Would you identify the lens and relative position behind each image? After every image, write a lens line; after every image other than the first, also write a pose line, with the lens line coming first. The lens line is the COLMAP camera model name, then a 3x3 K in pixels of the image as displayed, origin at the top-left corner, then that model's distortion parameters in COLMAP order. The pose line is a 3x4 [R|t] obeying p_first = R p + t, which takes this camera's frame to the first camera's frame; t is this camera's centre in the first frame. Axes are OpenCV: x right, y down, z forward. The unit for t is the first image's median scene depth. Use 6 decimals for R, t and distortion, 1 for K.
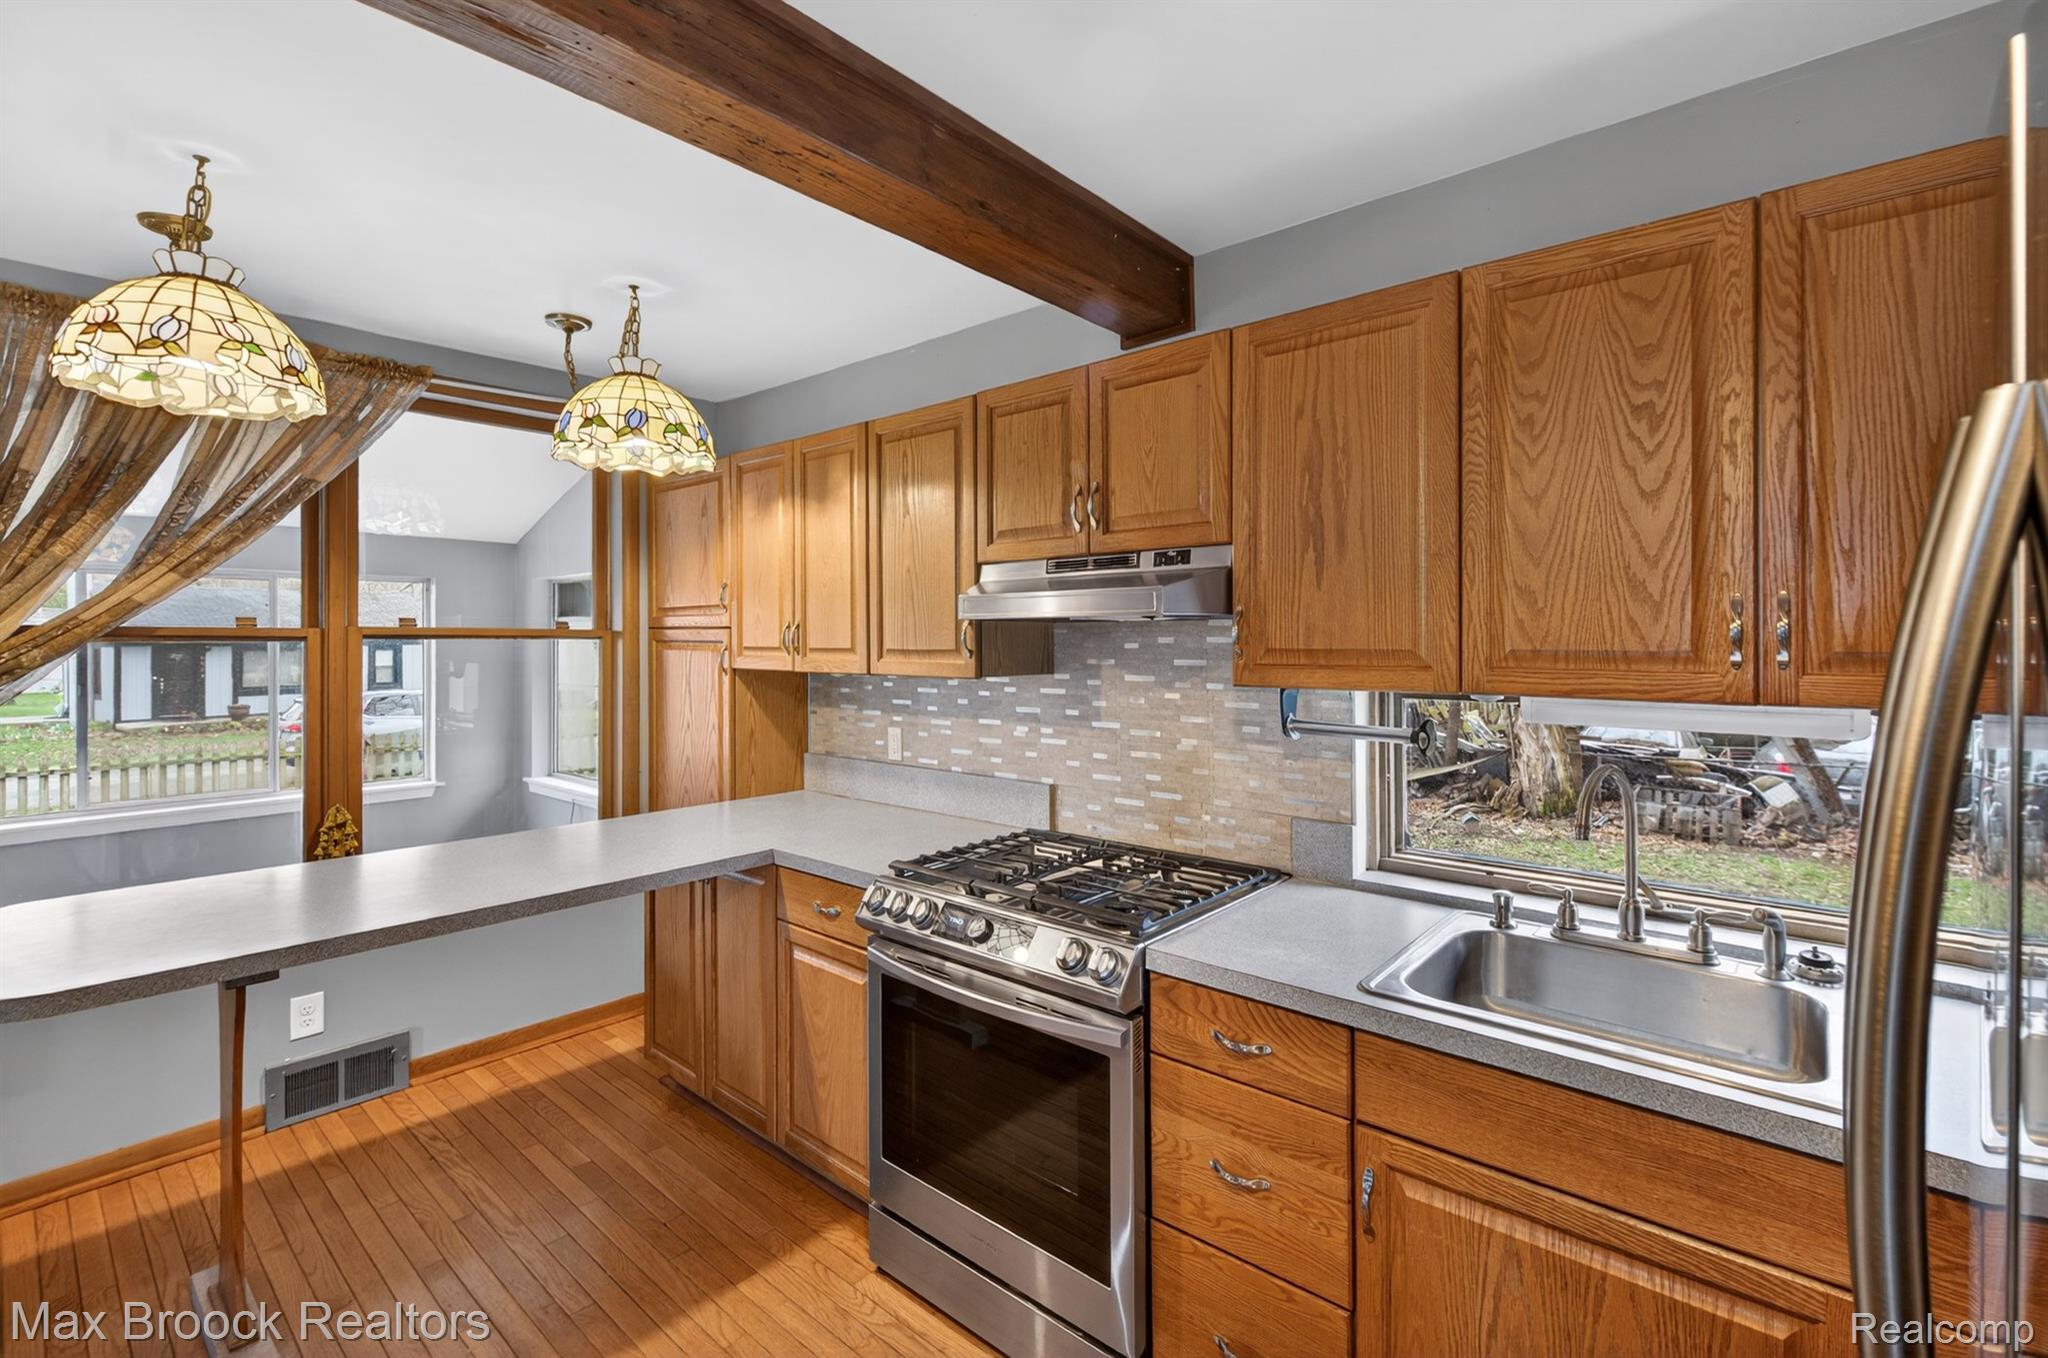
lens RADIAL K [[919.0, 0, 1006.3], [0, 919.0, 643.4], [0, 0, 1]] dist [-0.000420, -0.000897]
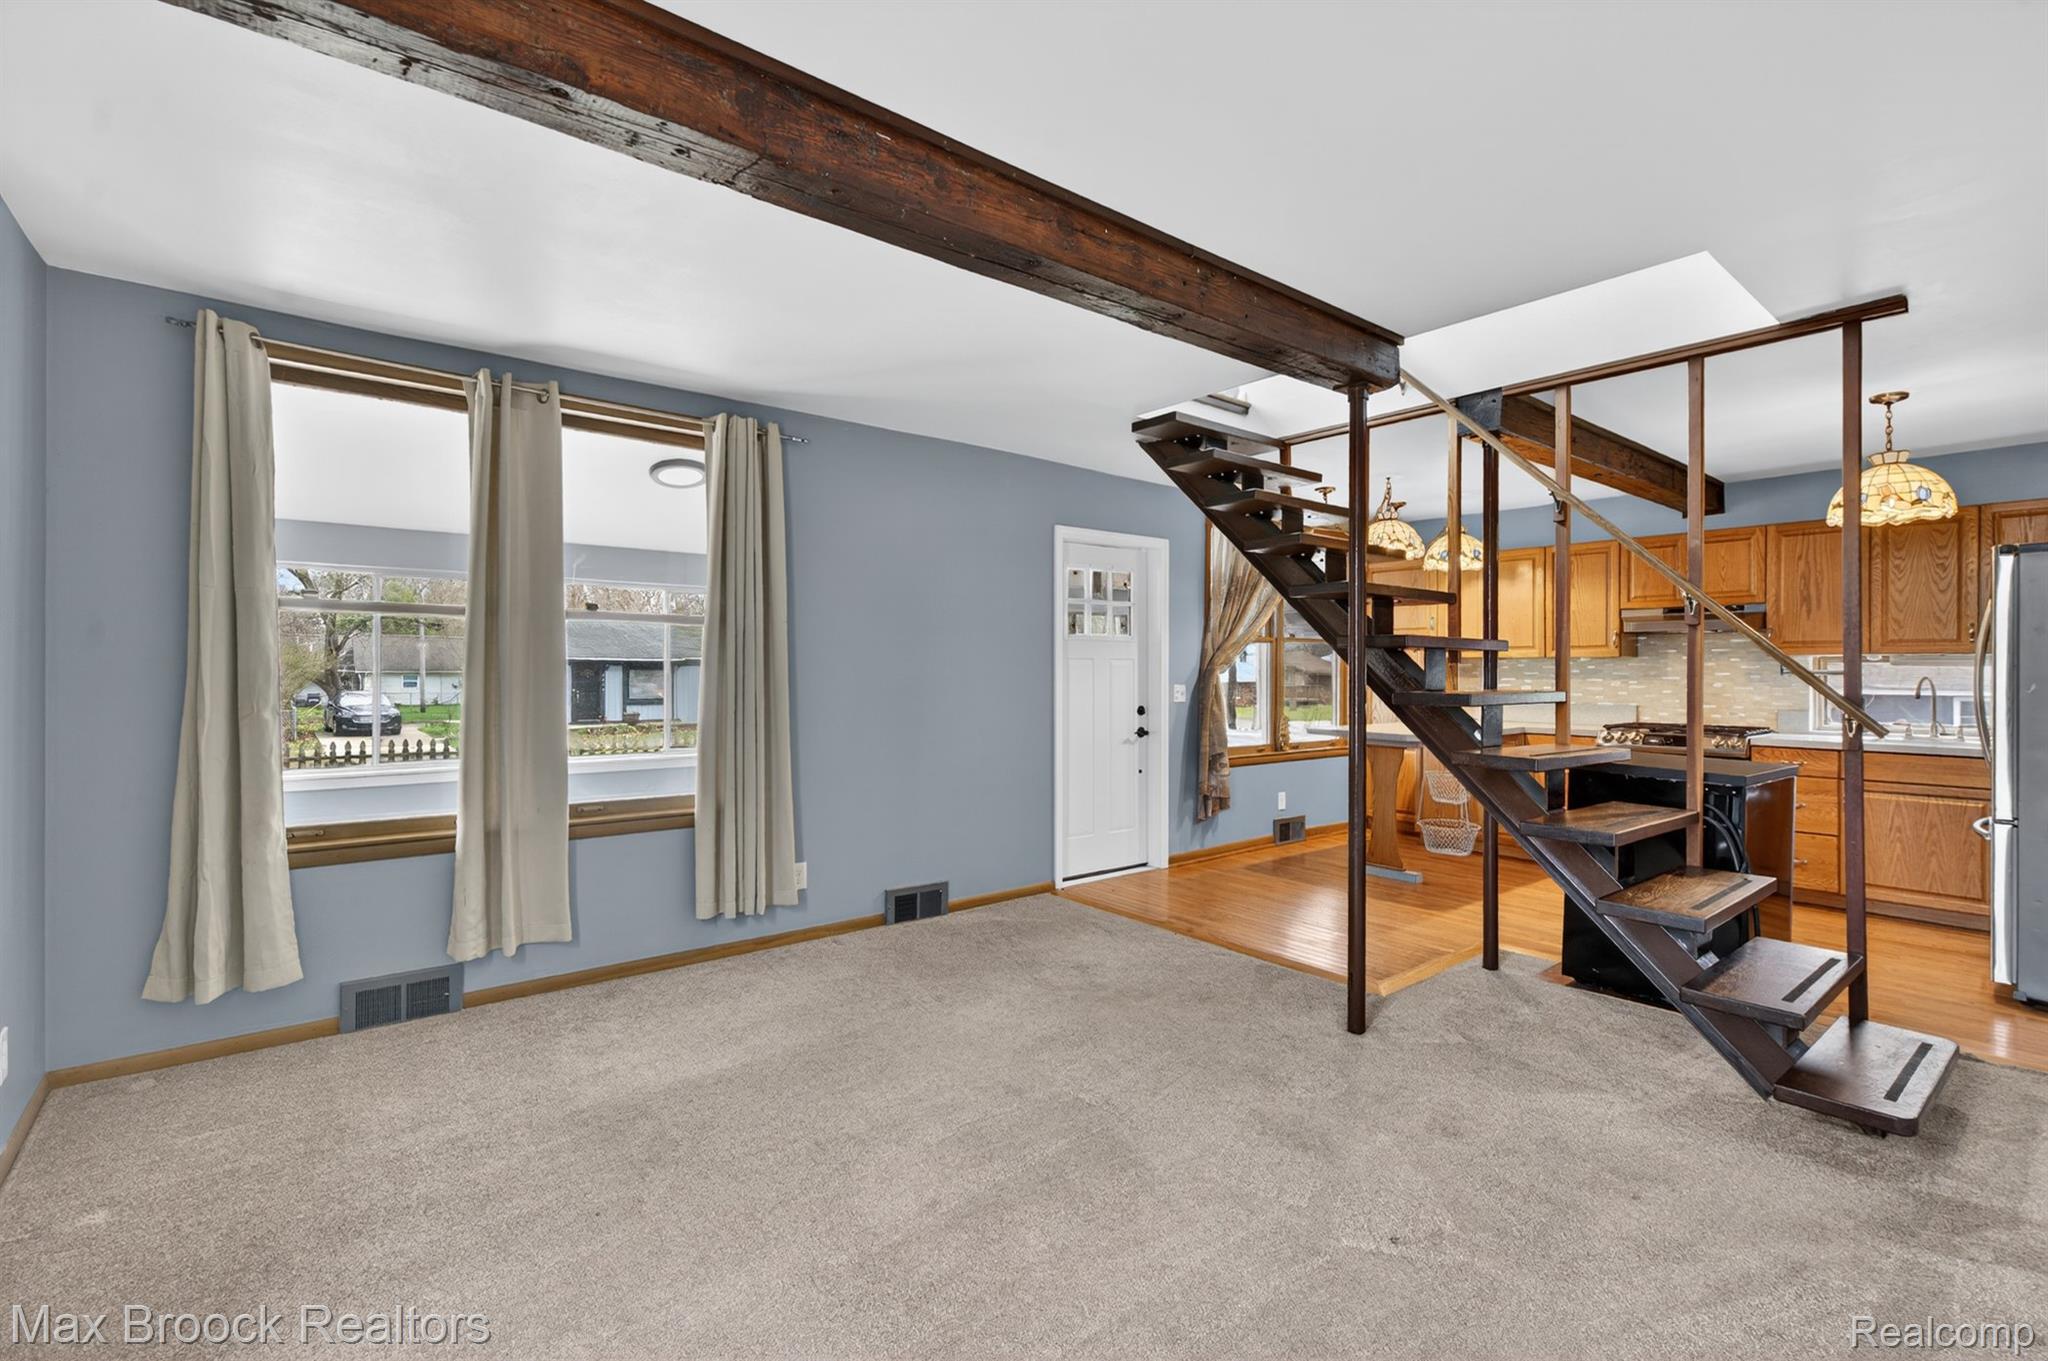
lens RADIAL K [[919.0, 0, 1021.8], [0, 919.0, 671.5], [0, 0, 1]] dist [-0.000420, -0.000897]
pose [[0.985590, 0.005299, -0.169067, -1.535839], [-0.005223, 0.999986, 0.000892, 0.107602], [0.169070, 0.000004, 0.985604, -2.155350]]
